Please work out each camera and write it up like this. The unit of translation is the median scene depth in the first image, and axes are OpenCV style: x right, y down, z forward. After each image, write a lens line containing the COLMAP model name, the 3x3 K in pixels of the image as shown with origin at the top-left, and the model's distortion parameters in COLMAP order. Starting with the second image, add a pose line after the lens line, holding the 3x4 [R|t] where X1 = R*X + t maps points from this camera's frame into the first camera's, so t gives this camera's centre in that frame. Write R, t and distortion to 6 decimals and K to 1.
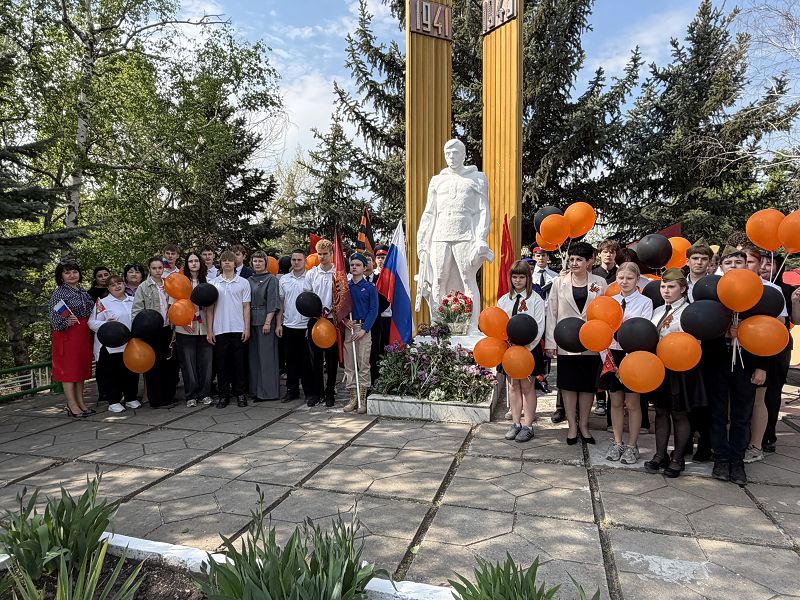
lens RADIAL K [[532.4, 0, 401.3], [0, 532.4, 315.3], [0, 0, 1]] dist [-0.002366, -0.002204]
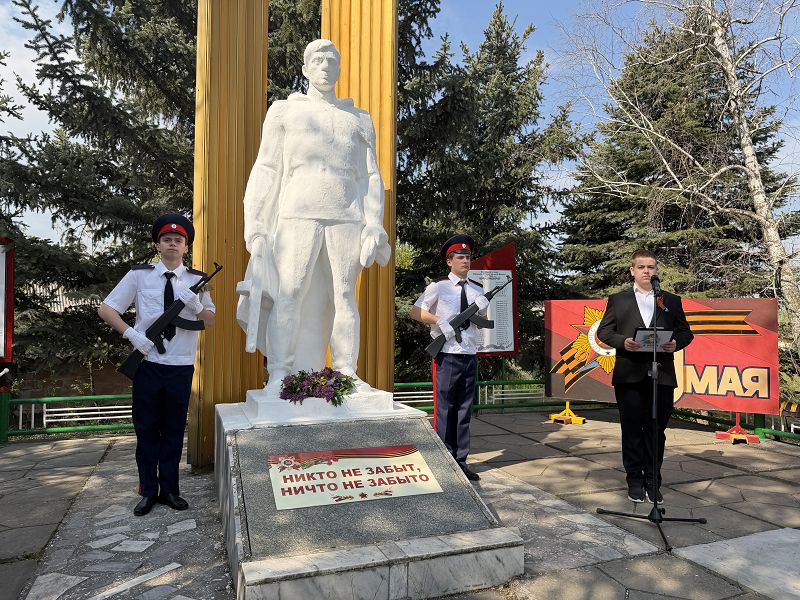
lens RADIAL K [[570.7, 0, 403.0], [0, 570.7, 308.4], [0, 0, 1]] dist [0.065976, -0.082510]
pose [[0.799787, 0.030195, 0.599523, -0.186441], [0.032029, 0.995165, -0.092849, 0.005966], [-0.599428, 0.093462, 0.794953, 0.498579]]
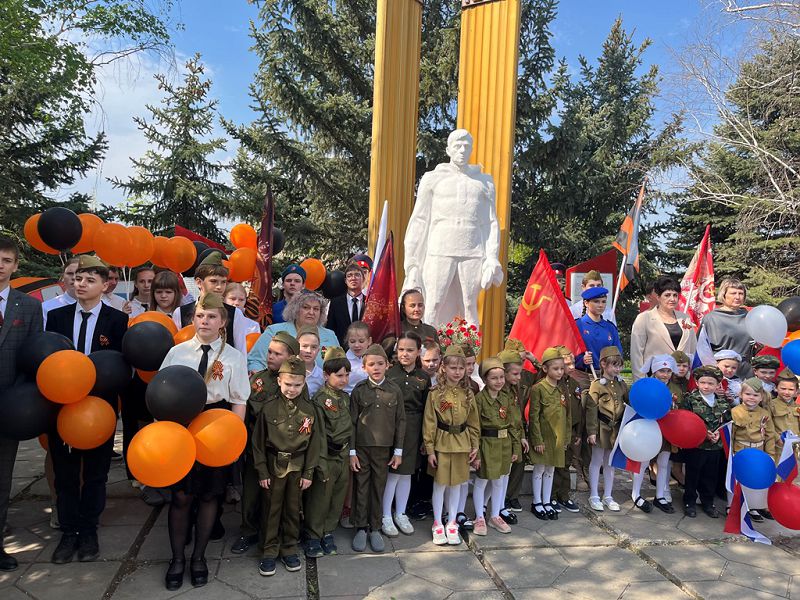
lens RADIAL K [[615.2, 0, 397.2], [0, 615.2, 293.6], [0, 0, 1]] dist [0.100761, -0.132431]
pose [[0.900584, 0.039711, 0.432864, -0.380136], [-0.014358, 0.997992, -0.061684, -0.026836], [-0.434445, 0.049336, 0.899346, 0.218060]]
